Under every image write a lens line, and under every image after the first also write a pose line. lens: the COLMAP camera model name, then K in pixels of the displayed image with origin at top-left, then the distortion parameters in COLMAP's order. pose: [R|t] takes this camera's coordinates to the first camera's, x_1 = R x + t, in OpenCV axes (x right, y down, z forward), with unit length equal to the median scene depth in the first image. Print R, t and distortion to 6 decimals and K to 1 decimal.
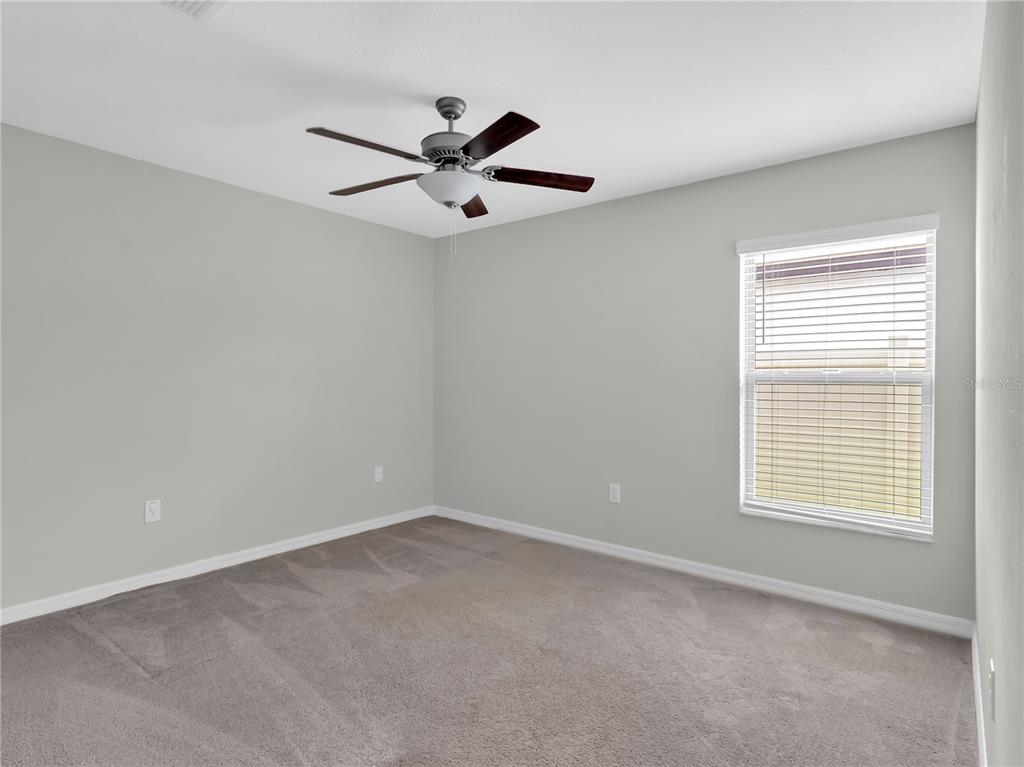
lens RADIAL K [[551.1, 0, 512.0], [0, 551.1, 383.5], [0, 0, 1]] dist [0.003103, 0.000428]
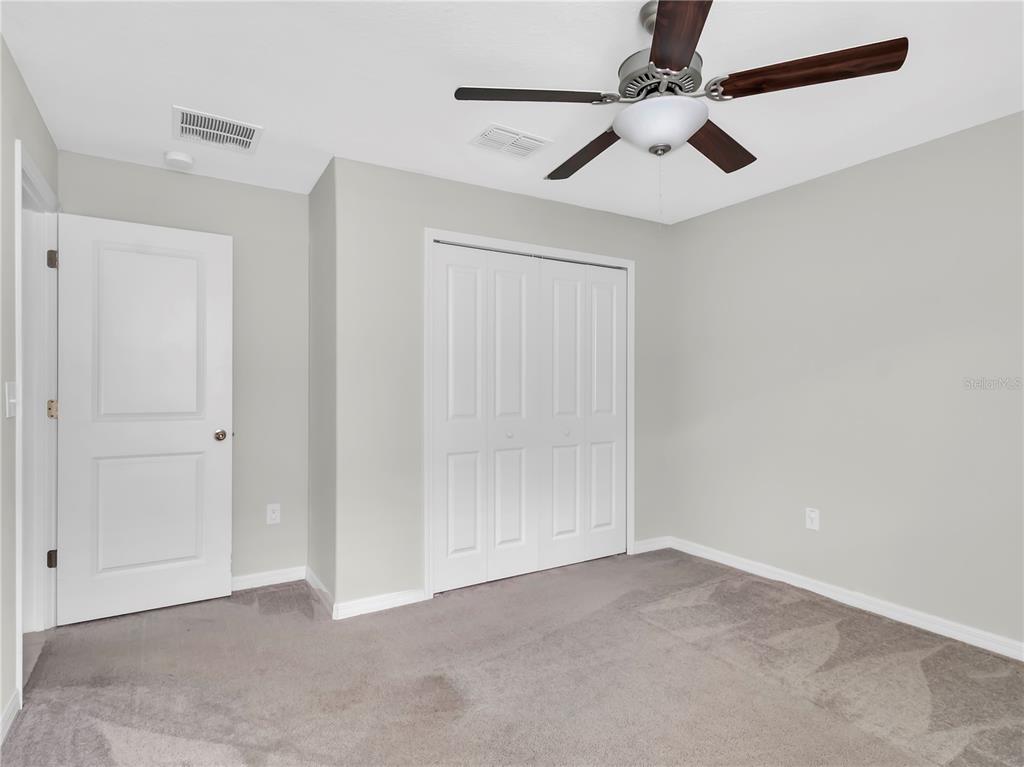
lens RADIAL K [[551.1, 0, 512.0], [0, 551.1, 383.5], [0, 0, 1]] dist [0.003103, 0.000428]
pose [[-0.334479, -0.010350, -0.942346, 0.510218], [-0.015175, 0.999869, -0.005595, -0.004690], [0.942281, 0.012429, -0.334592, 0.837654]]
